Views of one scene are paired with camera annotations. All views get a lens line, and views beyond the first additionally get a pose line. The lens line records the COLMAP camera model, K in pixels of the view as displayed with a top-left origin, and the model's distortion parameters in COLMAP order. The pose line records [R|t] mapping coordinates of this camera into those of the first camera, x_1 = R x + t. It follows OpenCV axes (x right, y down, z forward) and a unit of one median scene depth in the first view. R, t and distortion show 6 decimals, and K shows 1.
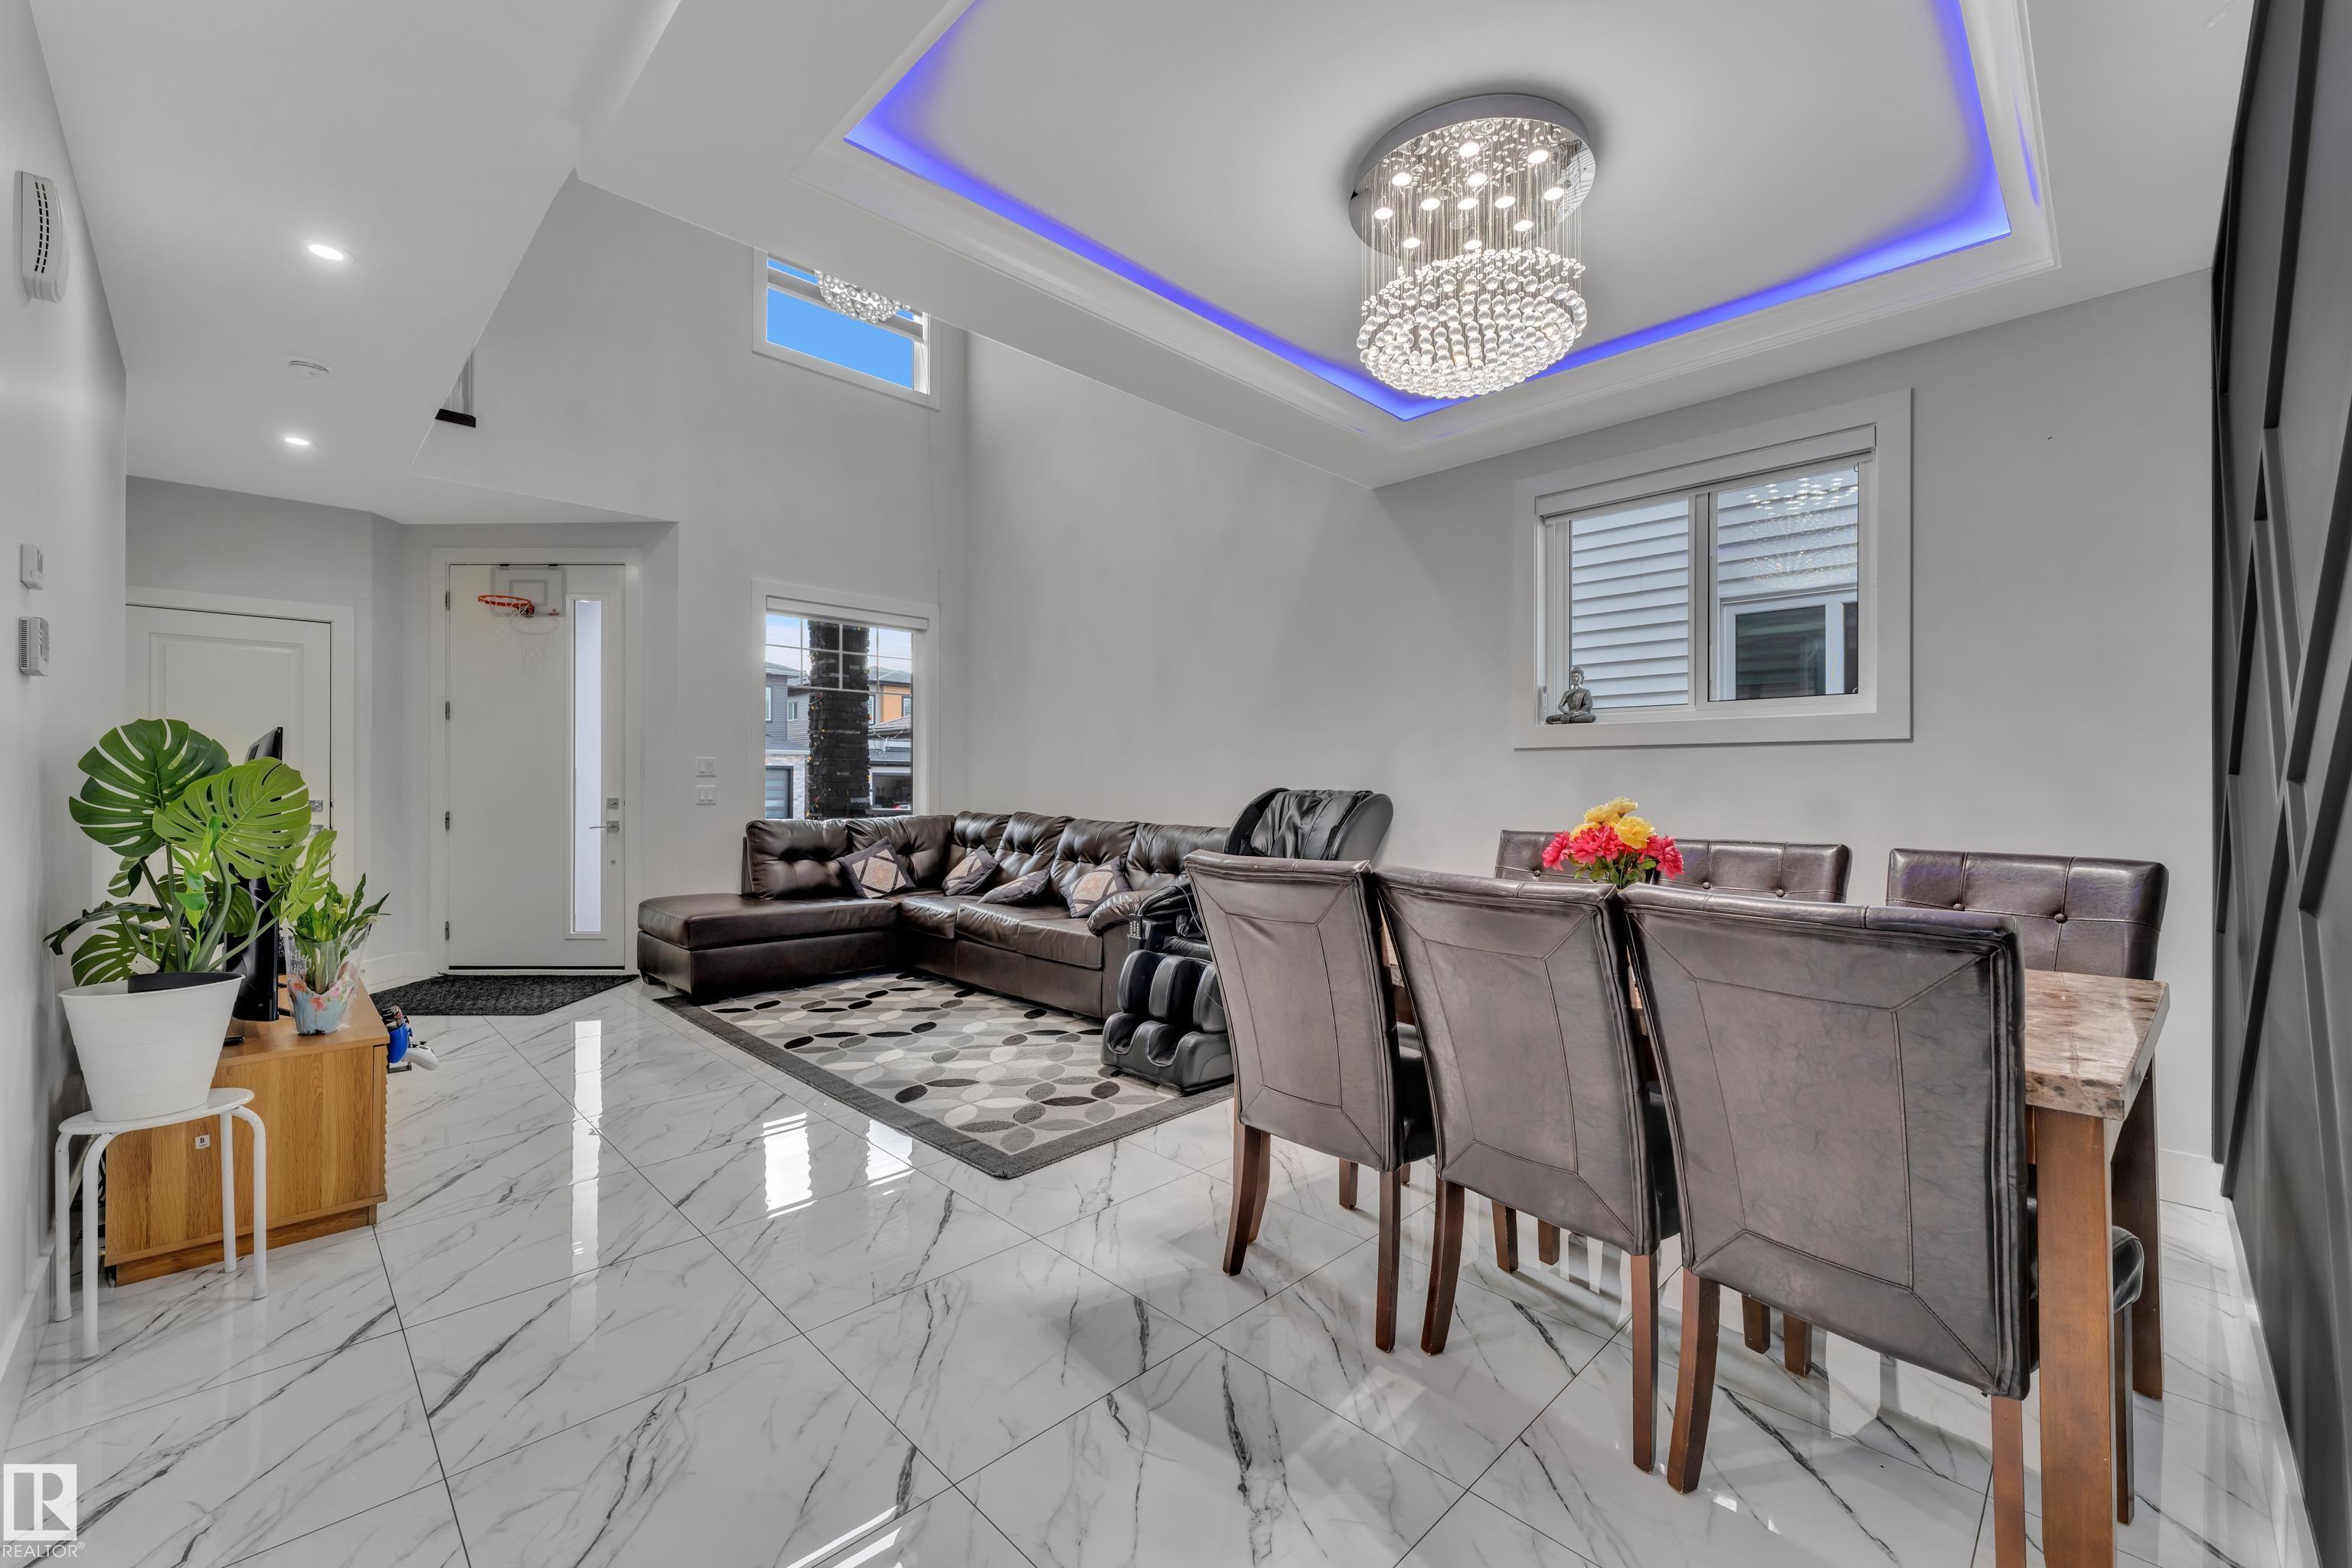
lens RADIAL K [[943.5, 0, 1171.2], [0, 943.5, 783.7], [0, 0, 1]] dist [0.003420, -0.000703]
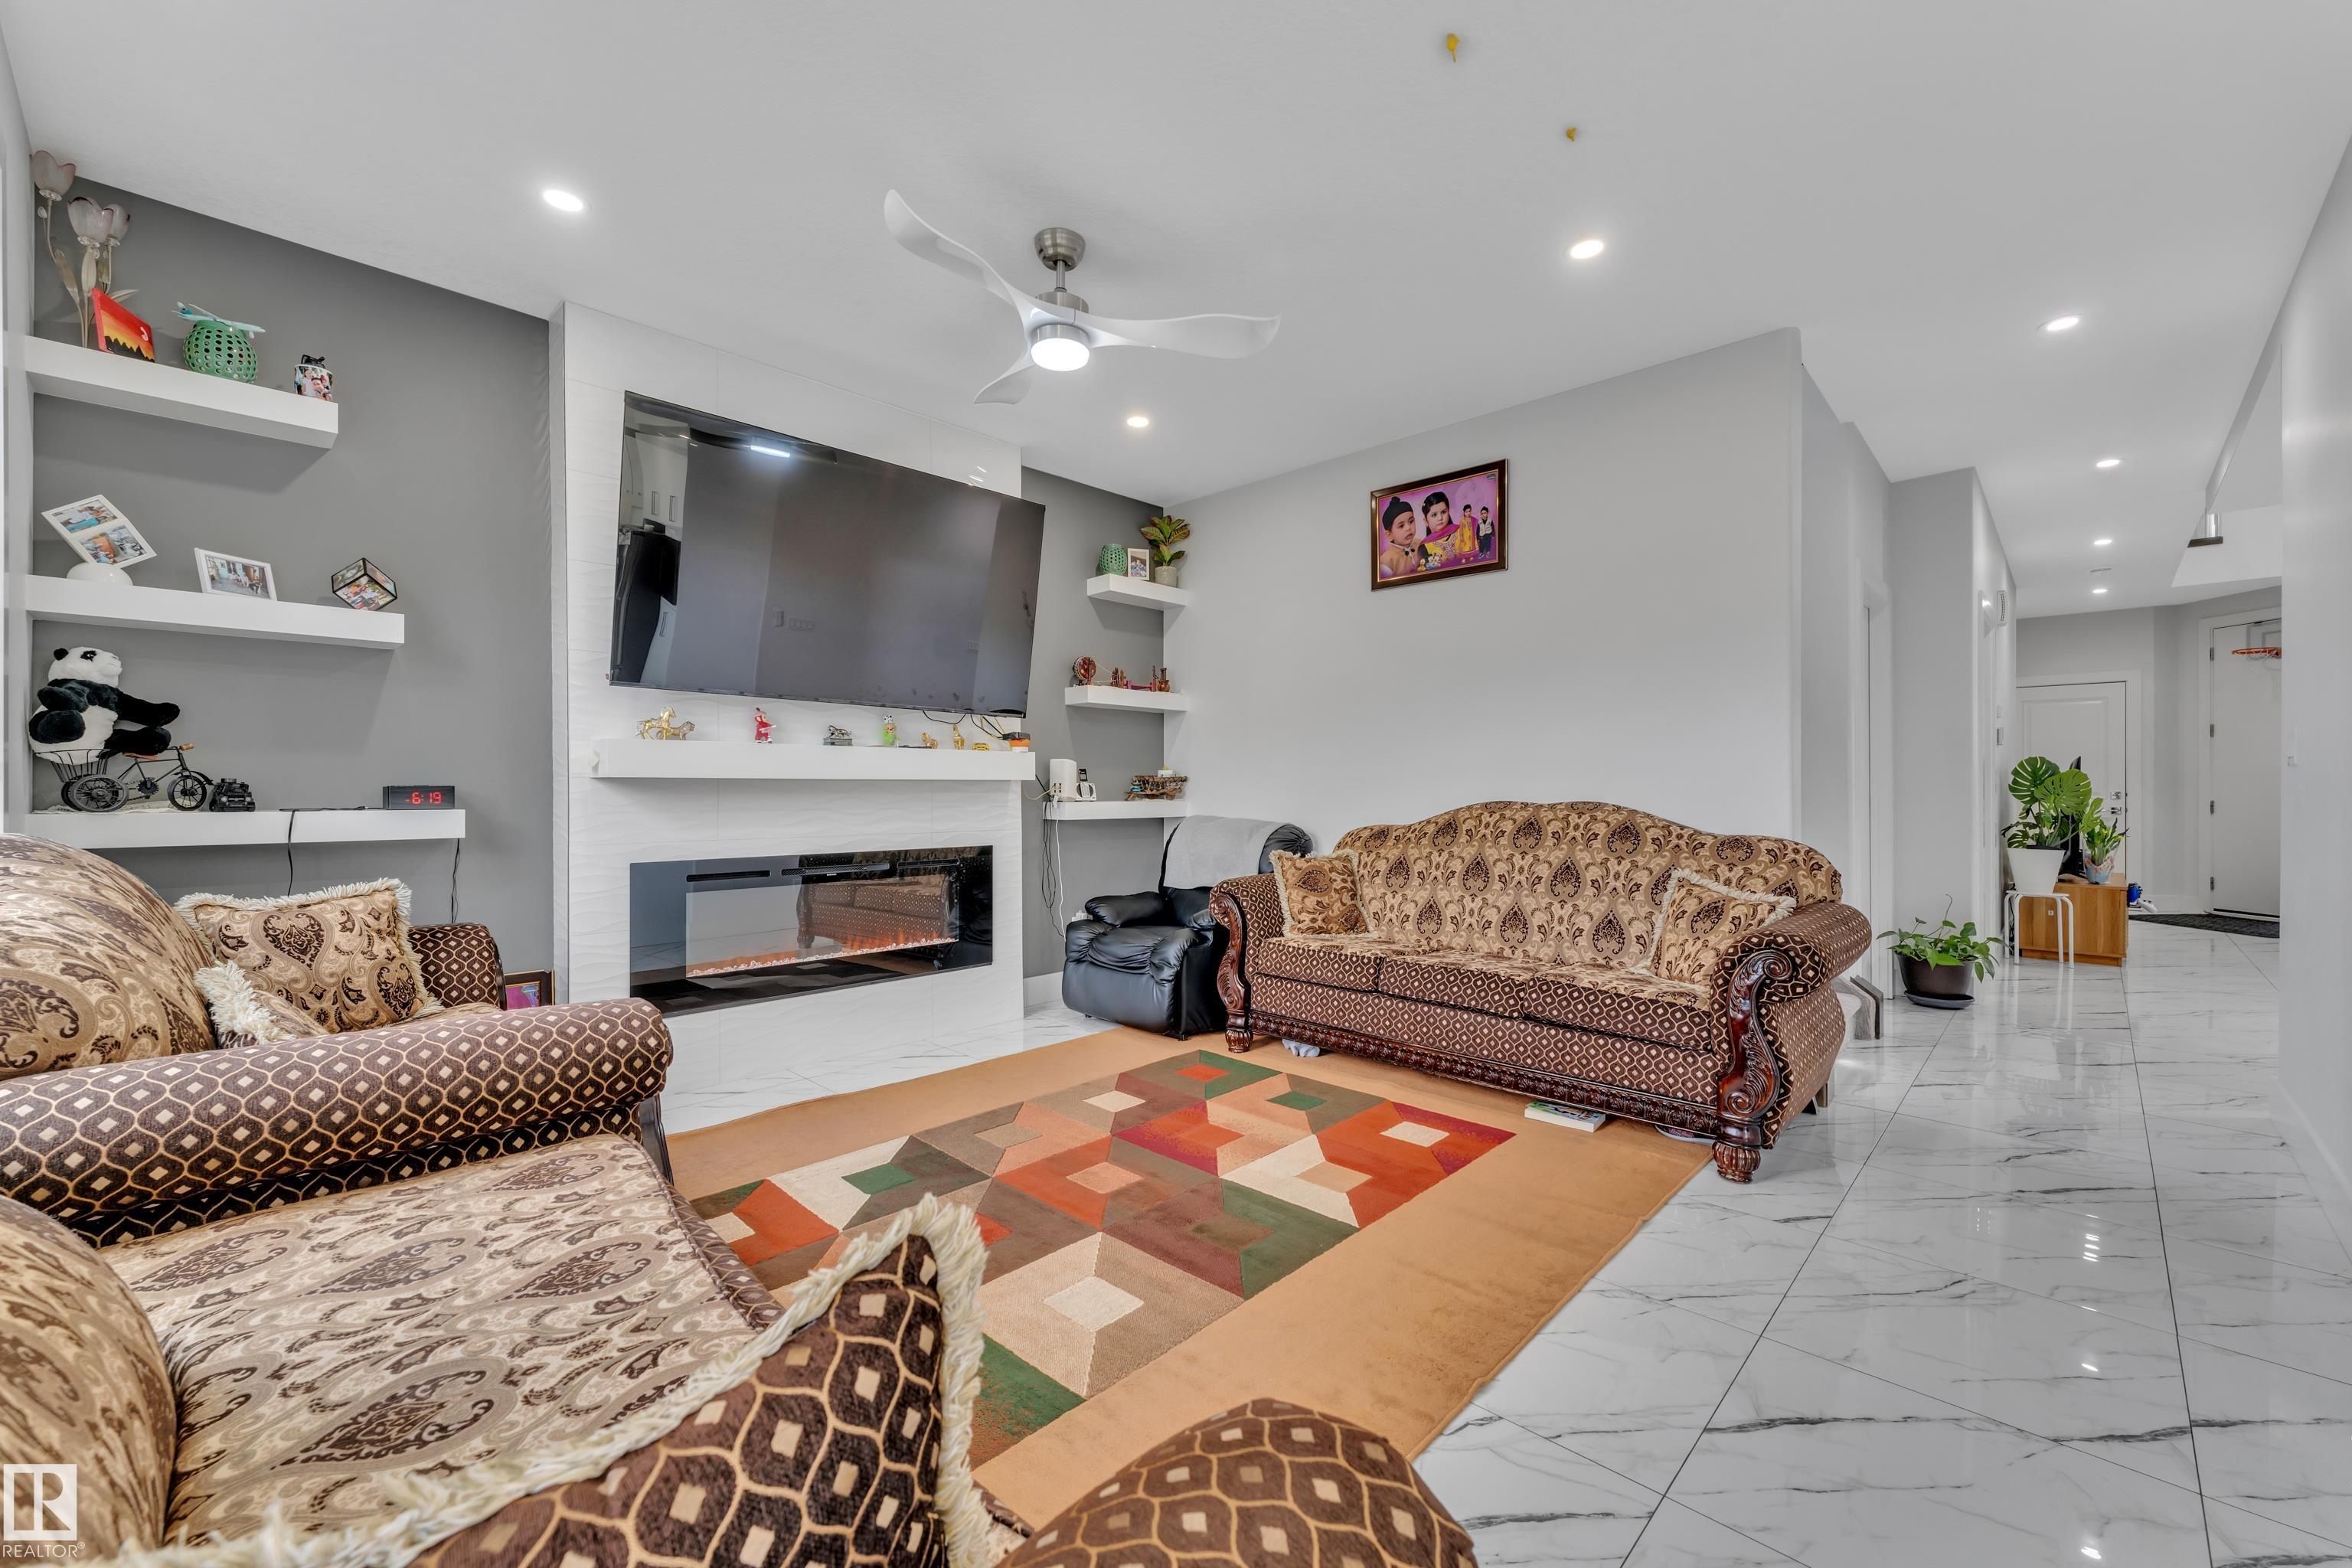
lens RADIAL K [[943.5, 0, 1177.3], [0, 943.5, 791.5], [0, 0, 1]] dist [0.003420, -0.000703]
pose [[0.028110, 0.001532, -0.999604, 1.376787], [0.001585, 0.999997, 0.001577, 0.022647], [0.999604, -0.001629, 0.028107, -1.345067]]
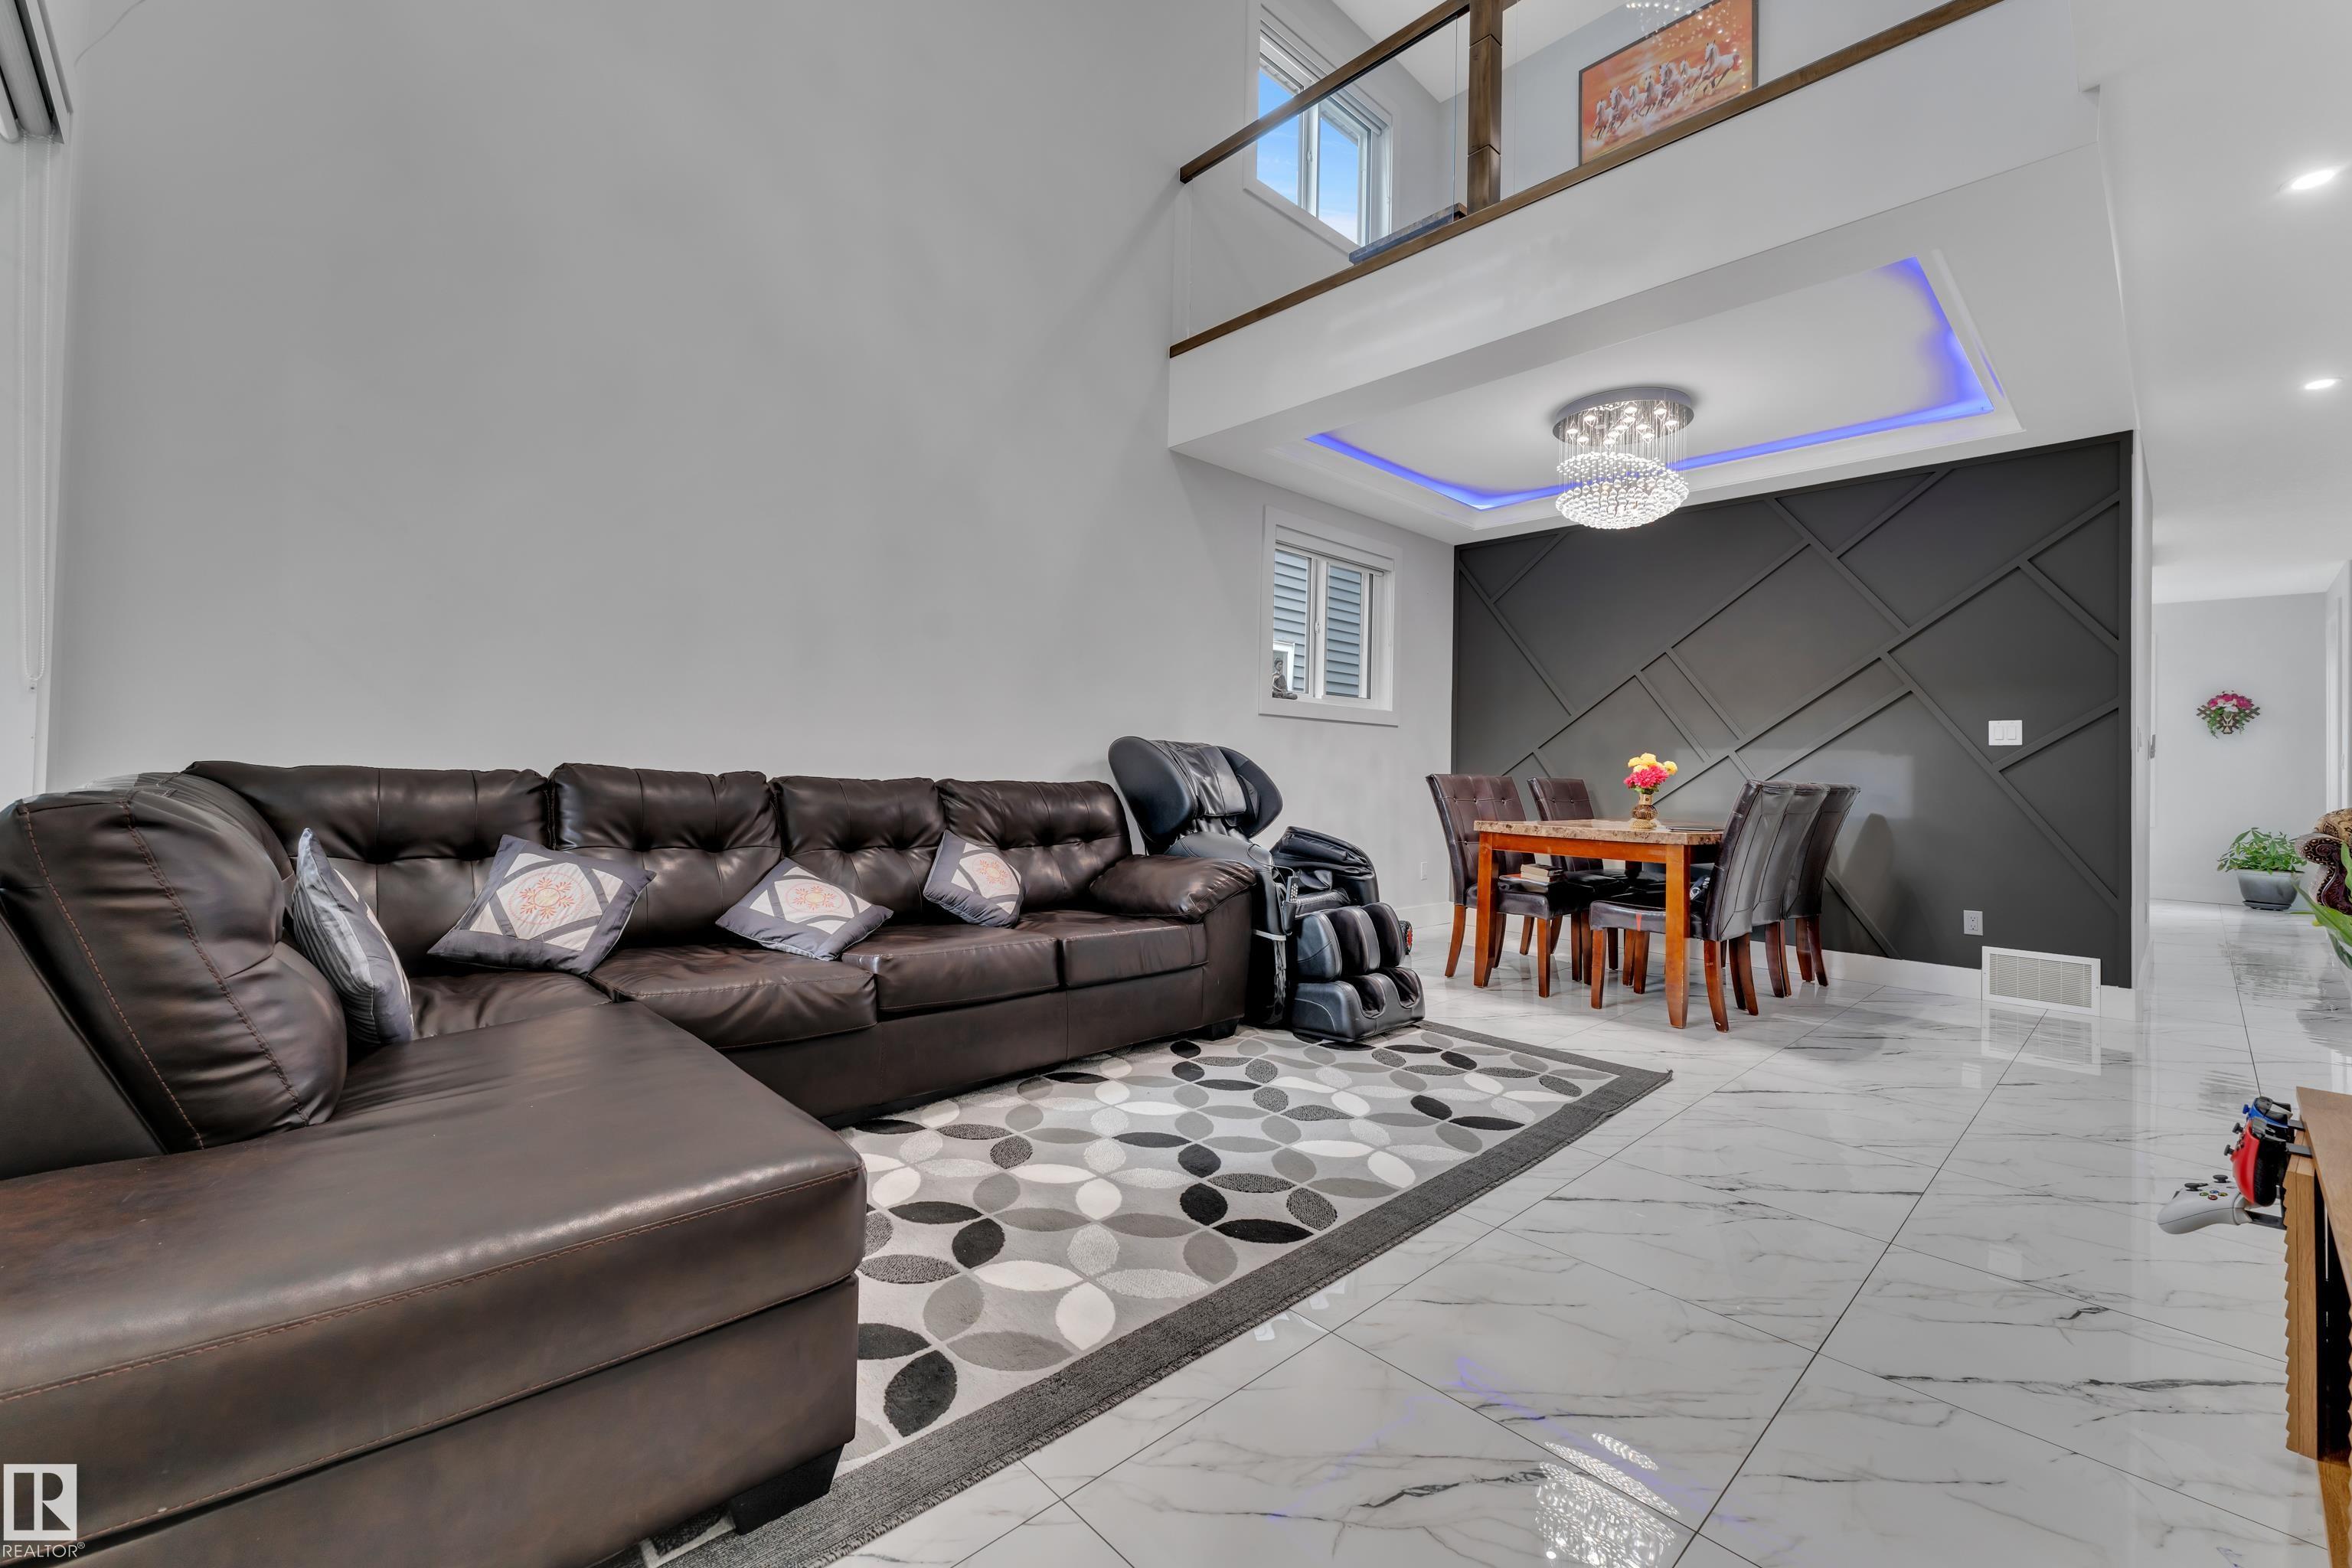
lens RADIAL K [[943.5, 0, 1187.1], [0, 943.5, 760.5], [0, 0, 1]] dist [0.003420, -0.000703]
pose [[0.022167, 0.010979, 0.999694, -1.379270], [-0.021767, 0.999708, -0.010496, 0.060595], [-0.999517, -0.021528, 0.022399, 1.615228]]
